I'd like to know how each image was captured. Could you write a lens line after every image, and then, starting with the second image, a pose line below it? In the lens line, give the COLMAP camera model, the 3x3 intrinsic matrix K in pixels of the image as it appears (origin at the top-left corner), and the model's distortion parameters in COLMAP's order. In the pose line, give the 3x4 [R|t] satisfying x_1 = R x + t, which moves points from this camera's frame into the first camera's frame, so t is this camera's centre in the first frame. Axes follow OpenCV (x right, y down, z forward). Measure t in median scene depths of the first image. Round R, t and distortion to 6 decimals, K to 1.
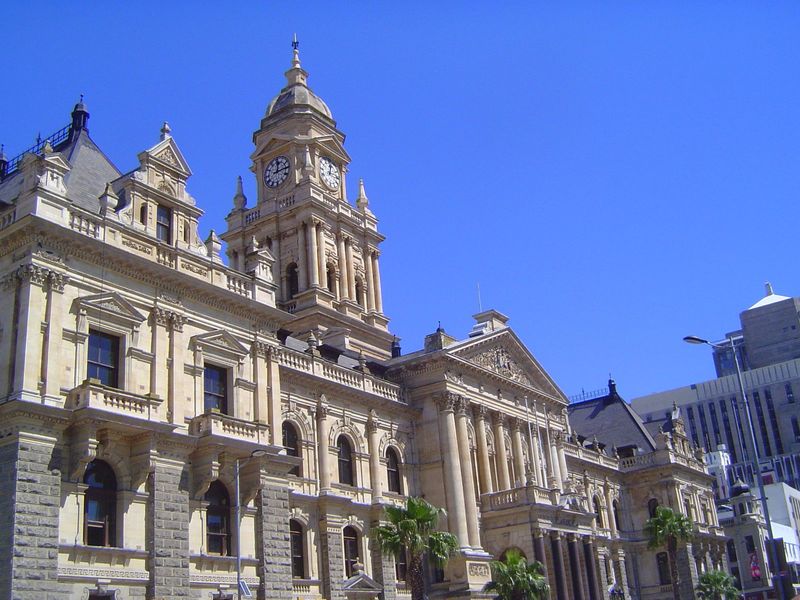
lens RADIAL K [[925.5, 0, 398.3], [0, 925.5, 299.3], [0, 0, 1]] dist [-0.134836, 0.000000]
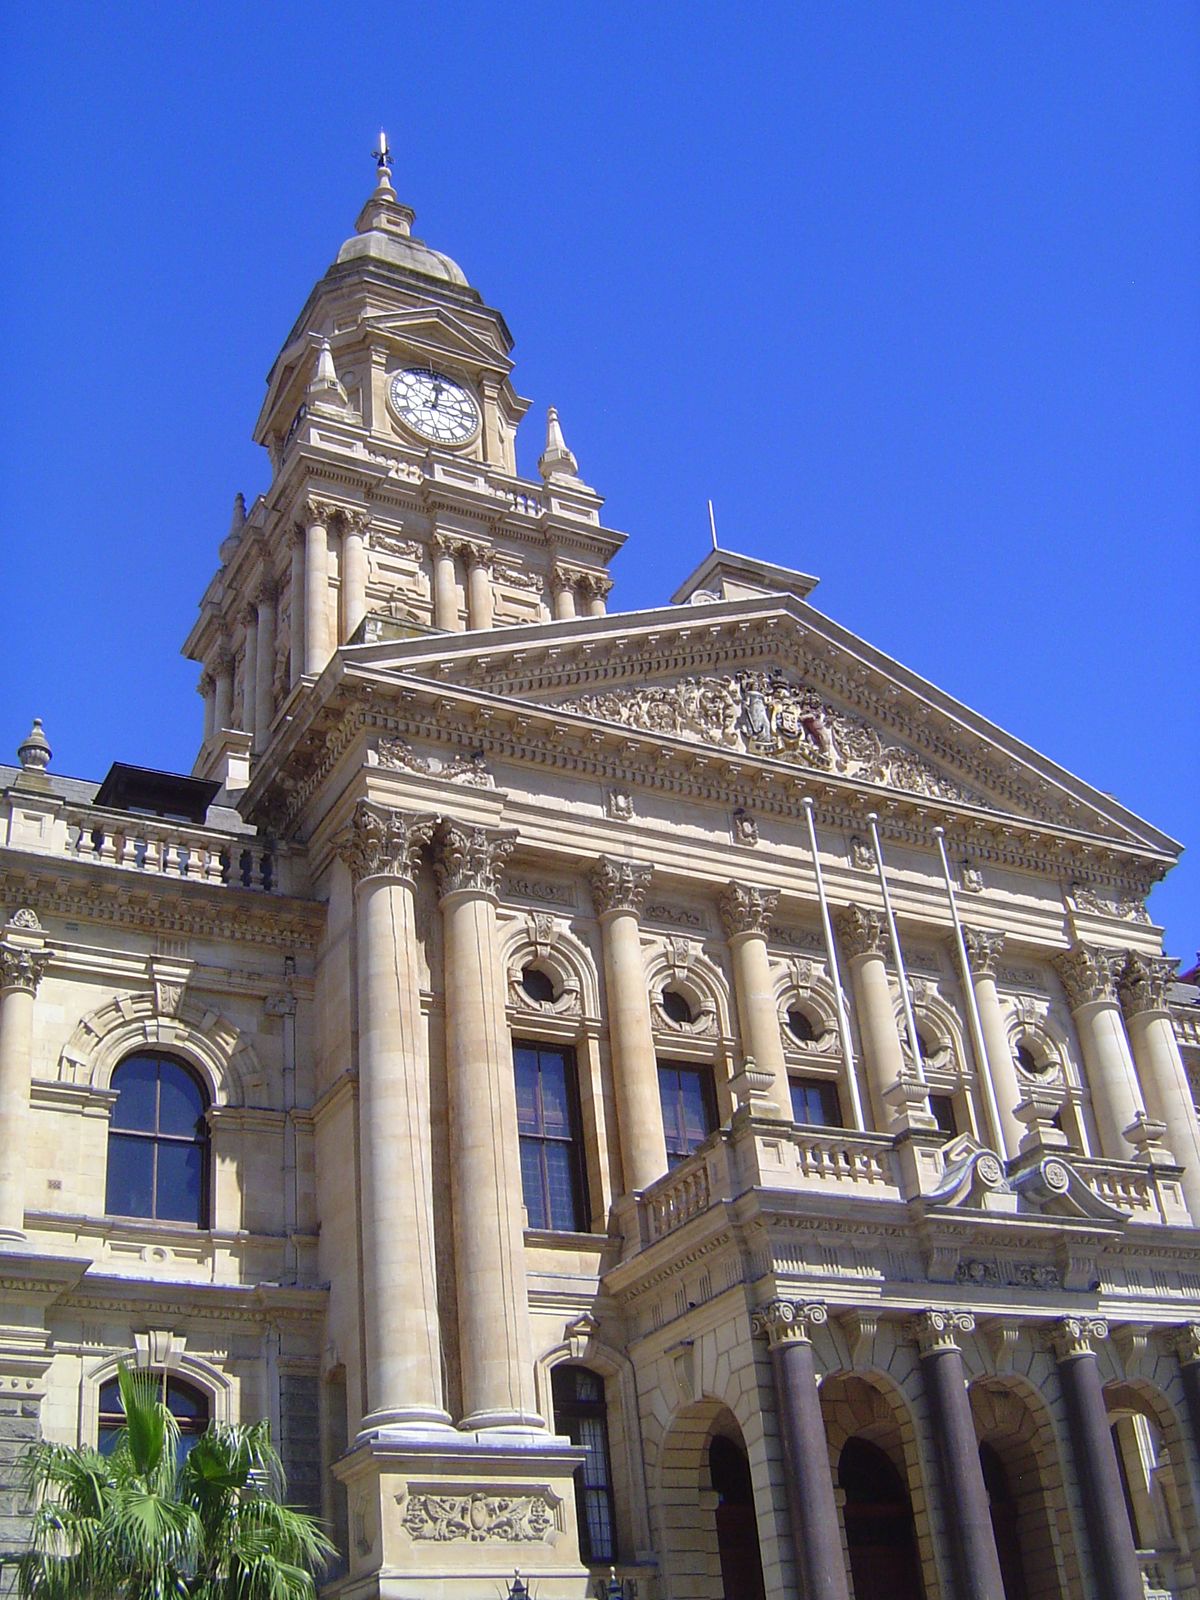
lens RADIAL K [[1851.1, 0, 602.6], [0, 1851.1, 804.3], [0, 0, 1]] dist [-0.134836, 0.000000]
pose [[0.890795, -0.236896, -0.387769, 0.269965], [0.186371, 0.968747, -0.163690, 0.170110], [0.414428, 0.073546, 0.907106, 0.492852]]
